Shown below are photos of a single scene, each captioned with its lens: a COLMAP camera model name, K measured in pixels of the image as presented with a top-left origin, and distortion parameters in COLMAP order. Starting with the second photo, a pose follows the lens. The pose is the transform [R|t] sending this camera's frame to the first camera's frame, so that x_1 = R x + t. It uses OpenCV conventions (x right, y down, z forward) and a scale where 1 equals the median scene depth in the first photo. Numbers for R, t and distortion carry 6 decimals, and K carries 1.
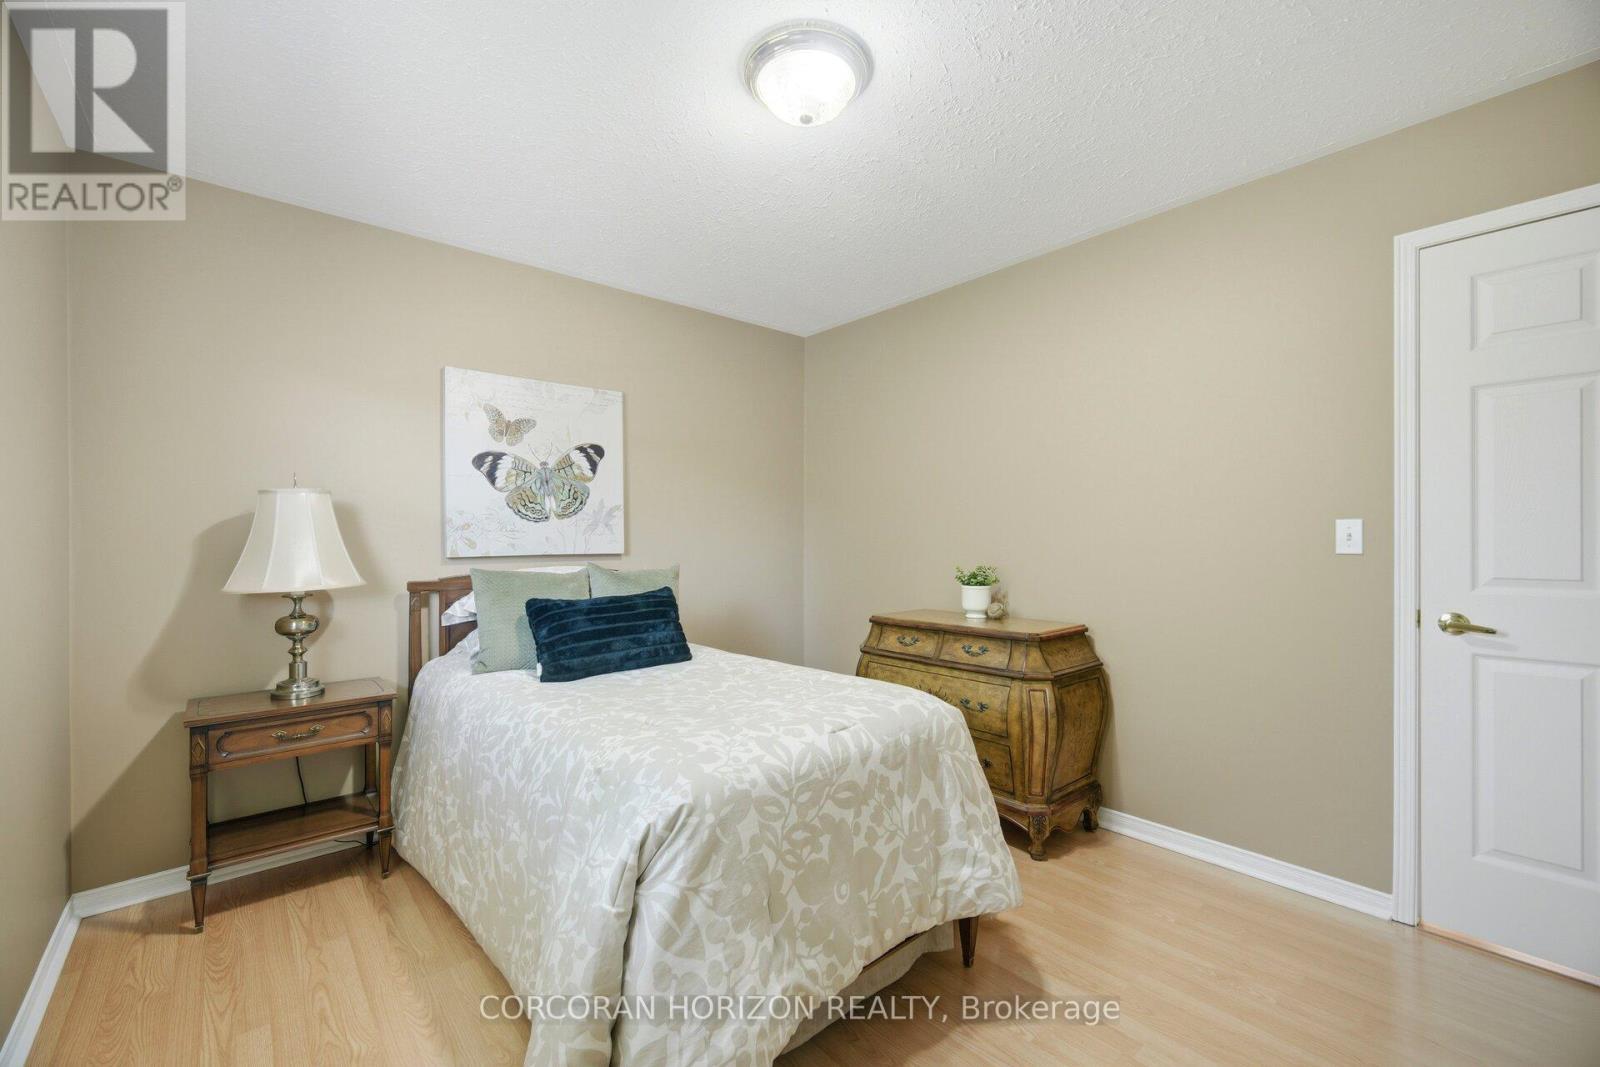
lens RADIAL K [[649.1, 0, 800.0], [0, 649.1, 533.5], [0, 0, 1]] dist [0.000457, -0.000060]
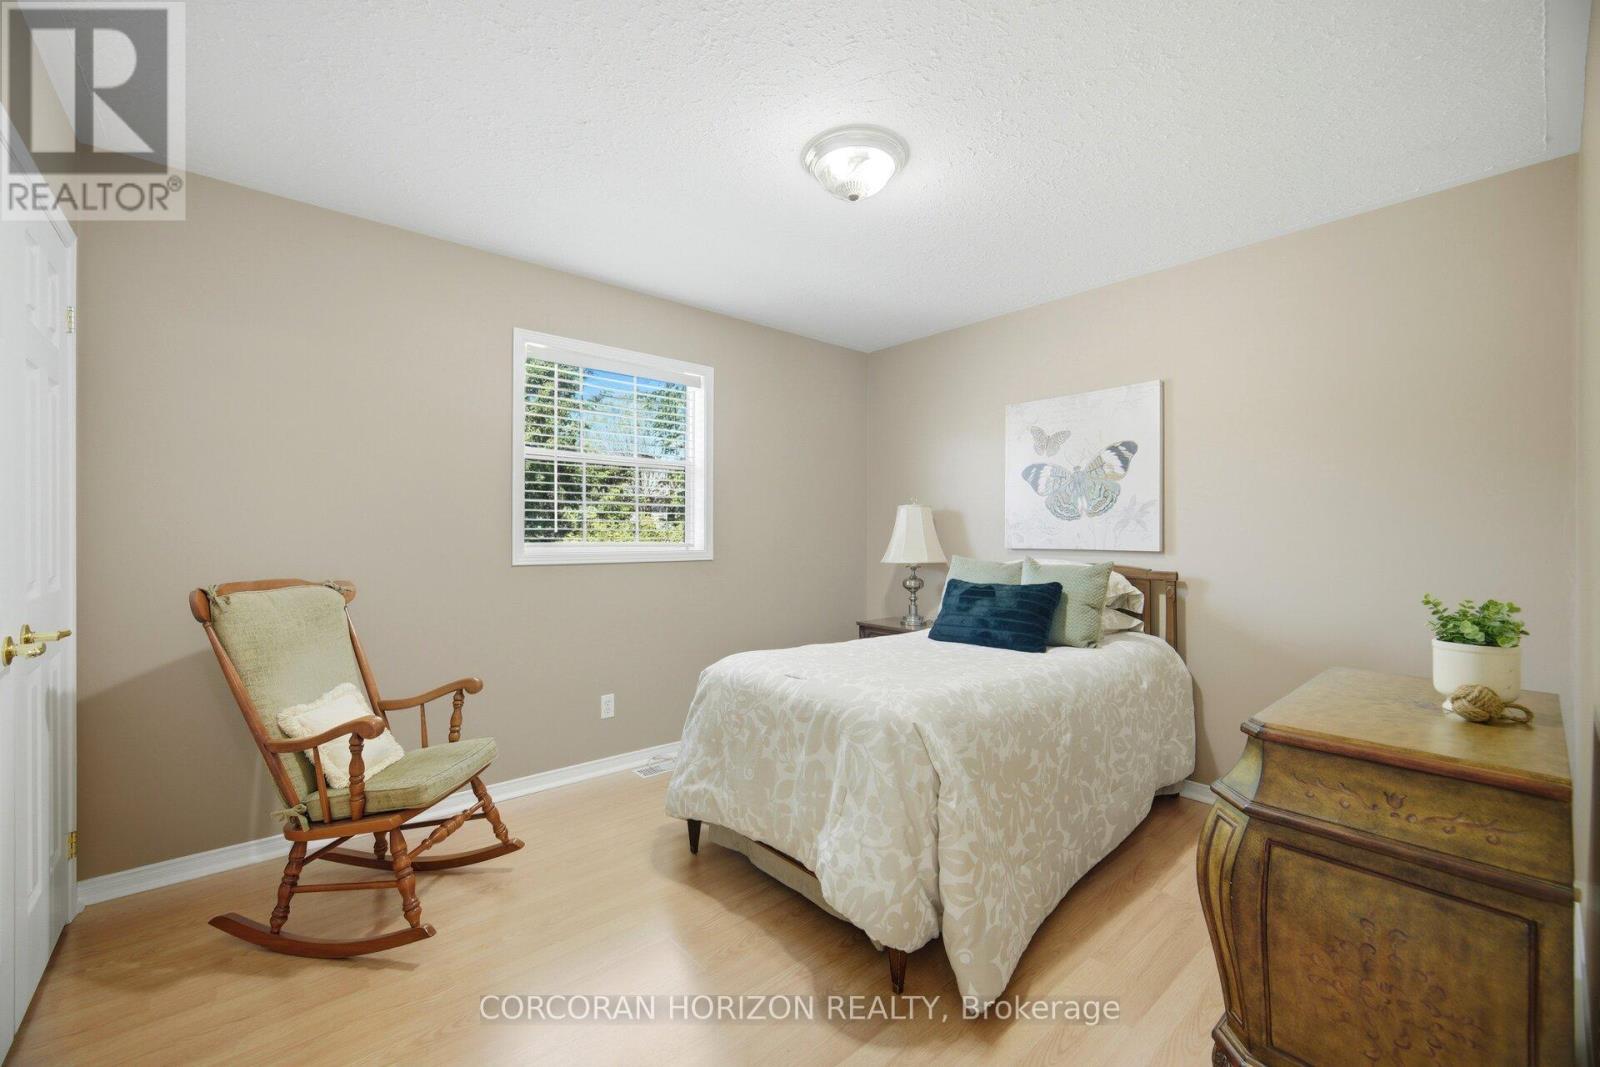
lens RADIAL K [[649.1, 0, 800.0], [0, 649.1, 533.5], [0, 0, 1]] dist [0.000457, -0.000060]
pose [[0.006211, 0.003930, -0.999973, 0.736980], [0.000890, 0.999992, 0.003935, 0.000733], [0.999980, -0.000914, 0.006208, 0.529041]]
